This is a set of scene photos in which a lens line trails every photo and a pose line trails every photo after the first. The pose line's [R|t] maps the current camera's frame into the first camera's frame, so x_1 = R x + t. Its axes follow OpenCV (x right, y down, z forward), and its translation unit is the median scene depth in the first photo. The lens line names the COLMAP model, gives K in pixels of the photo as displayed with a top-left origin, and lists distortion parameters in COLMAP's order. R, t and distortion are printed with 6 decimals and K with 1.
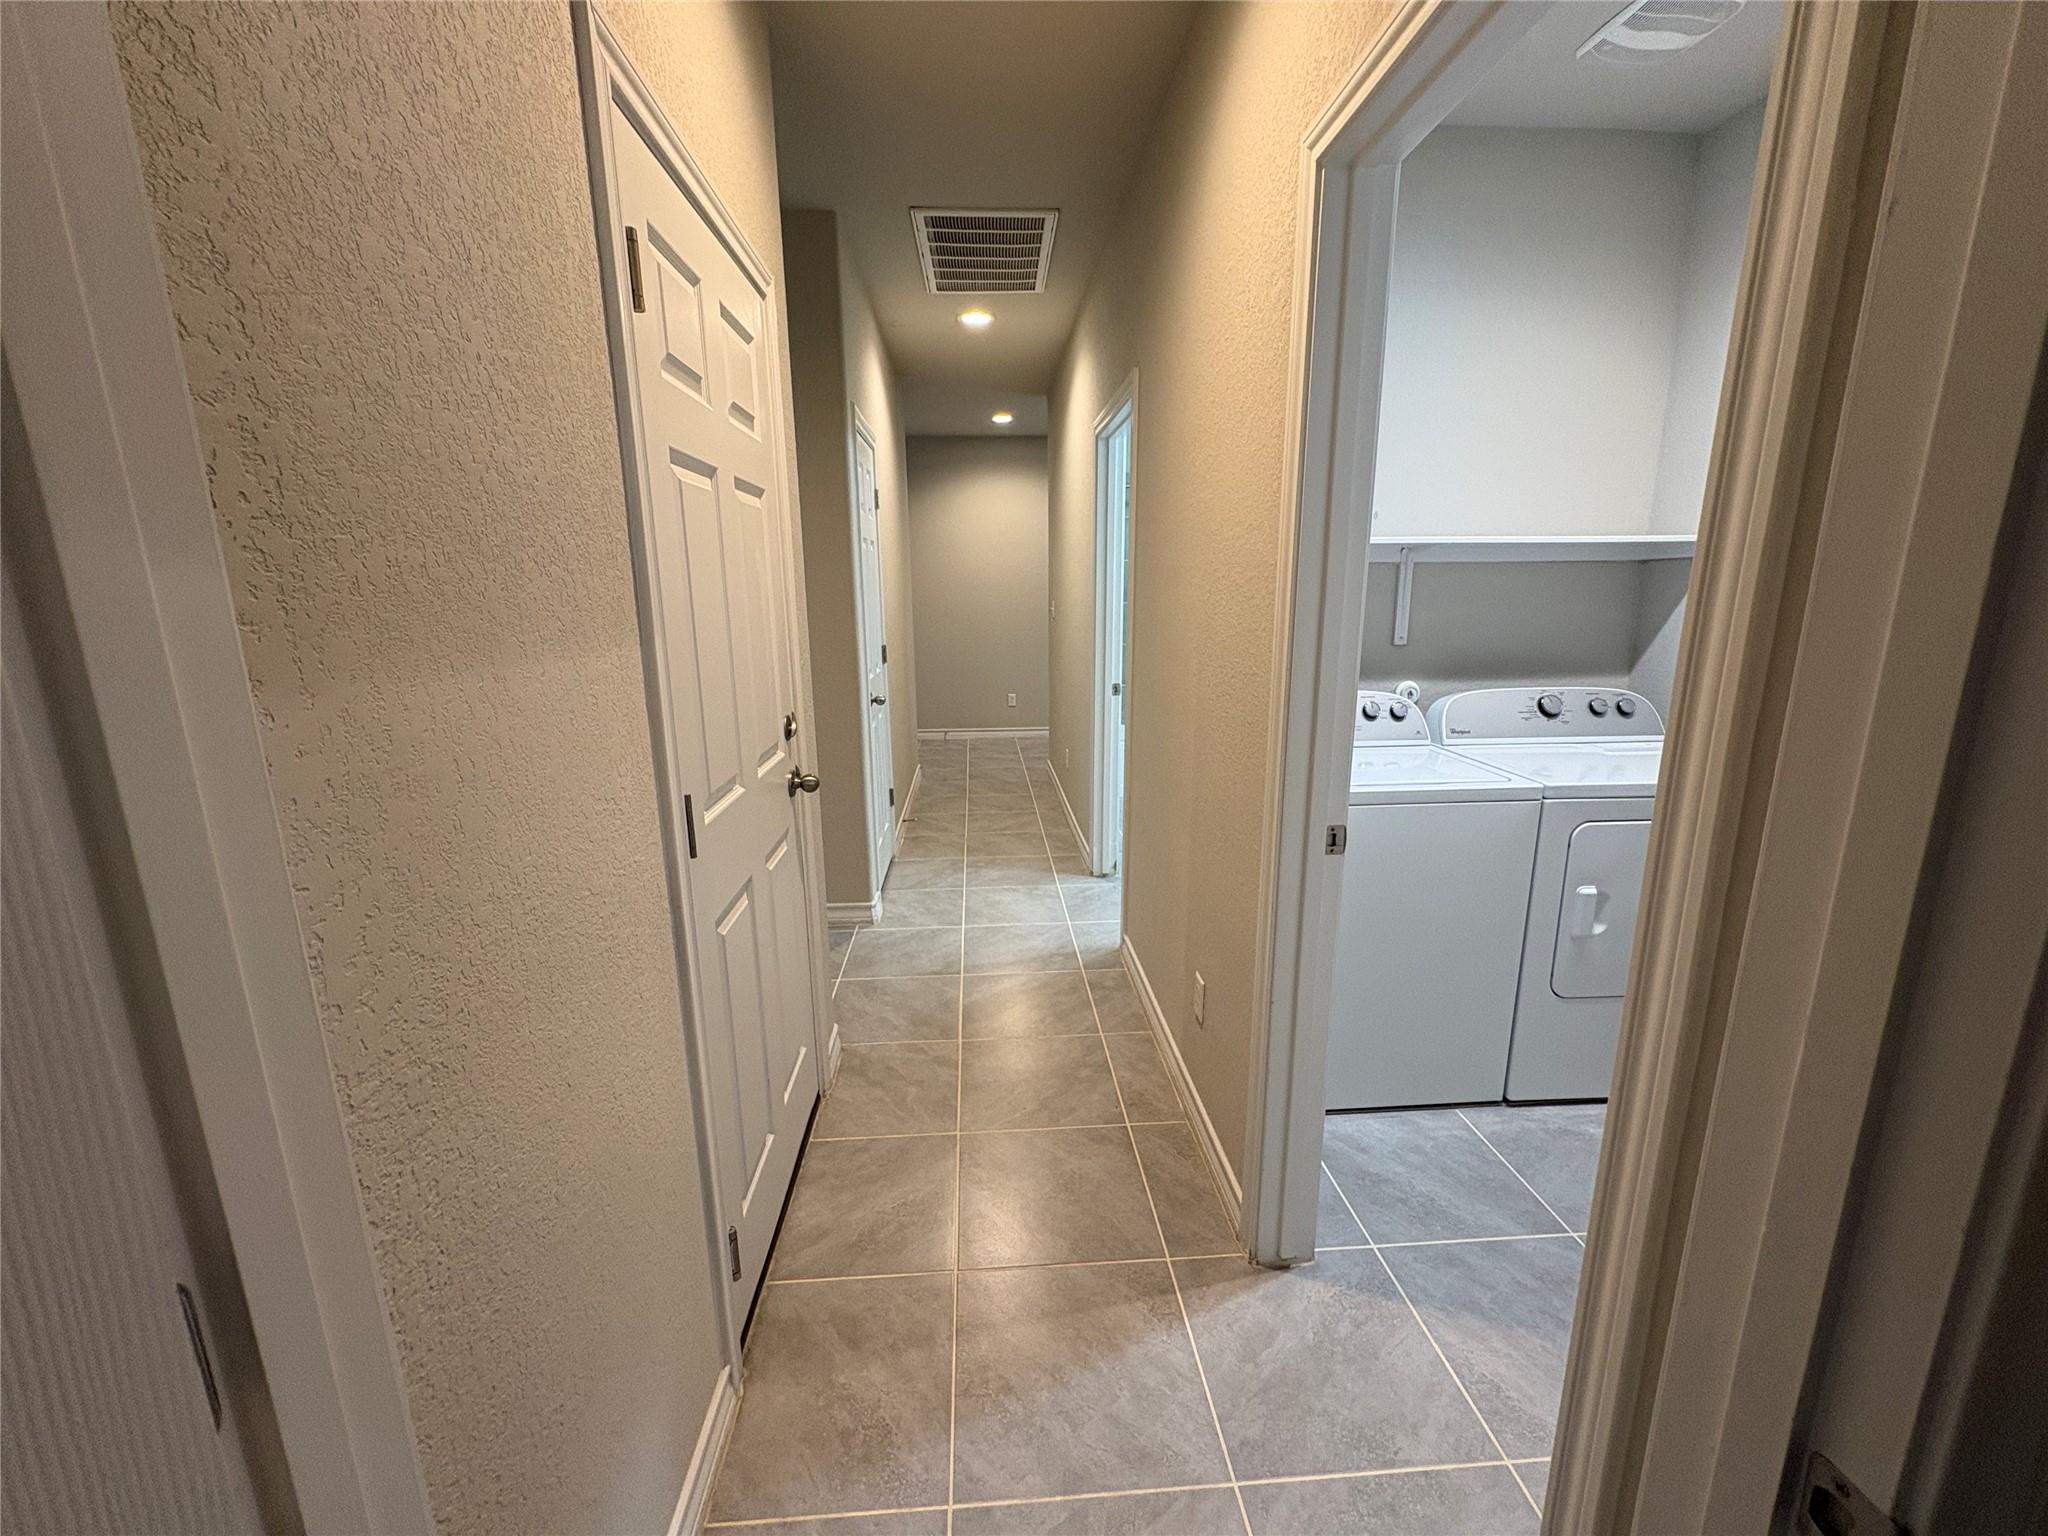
lens RADIAL K [[824.2, 0, 1024.1], [0, 824.2, 769.2], [0, 0, 1]] dist [0.001120, 0.000102]
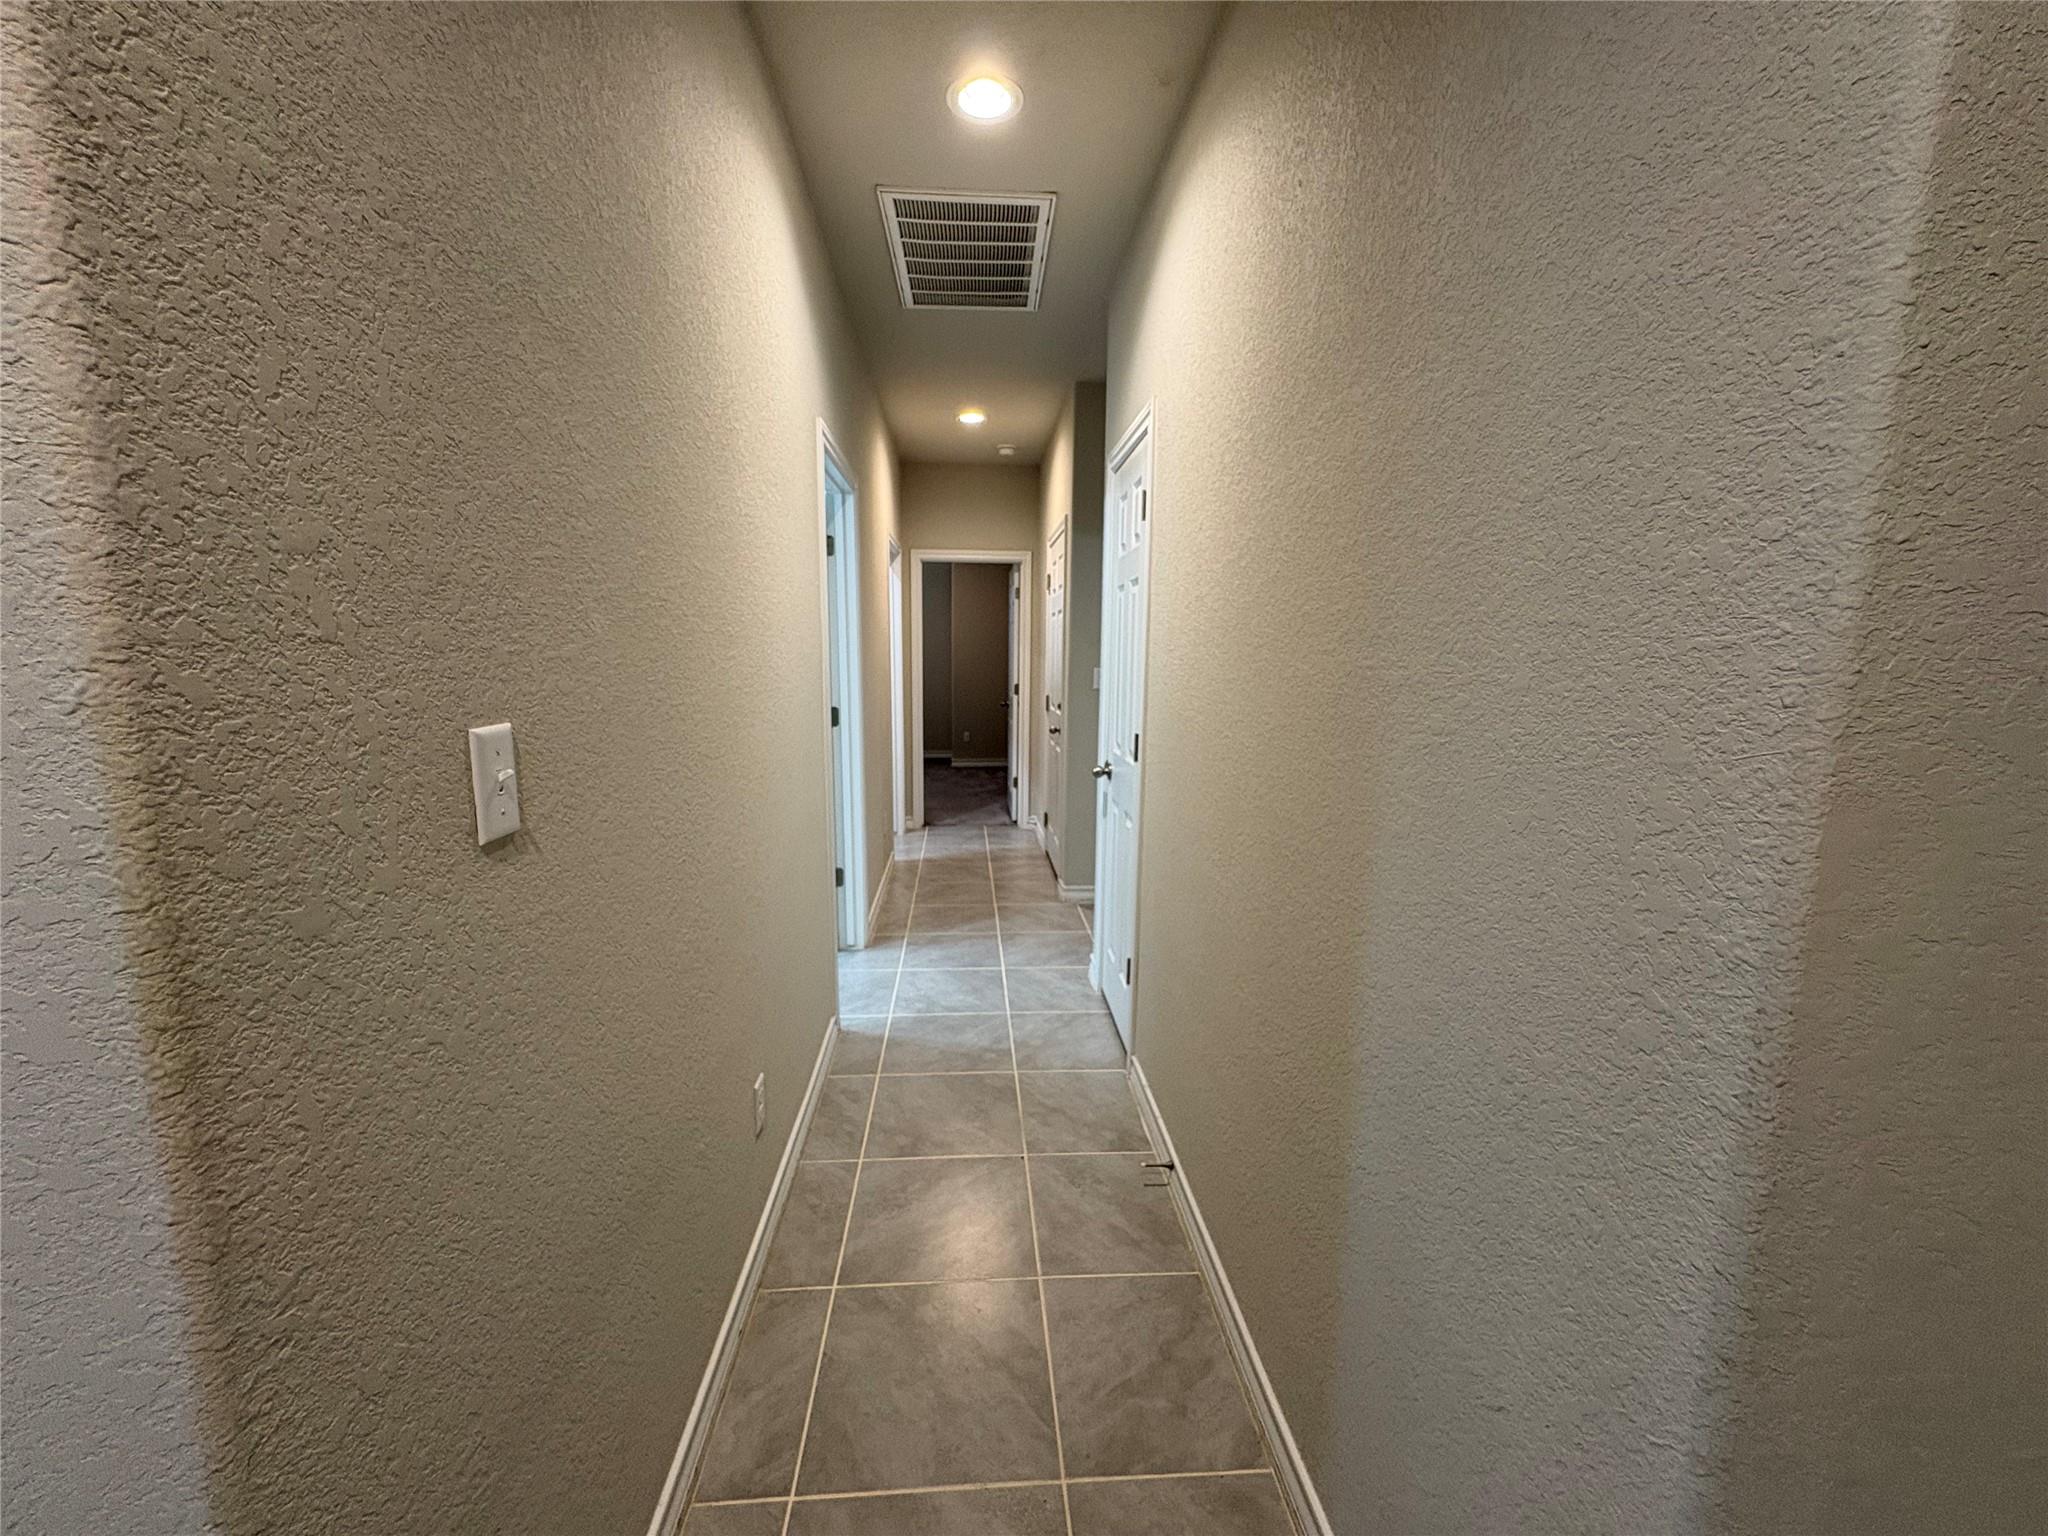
lens RADIAL K [[824.2, 0, 1019.1], [0, 824.2, 768.9], [0, 0, 1]] dist [0.001120, 0.000102]
pose [[-0.999999, 0.001502, -0.000257, -0.083023], [0.001314, 0.935386, 0.353625, -0.367141], [0.000772, 0.353624, -0.935387, 1.677909]]
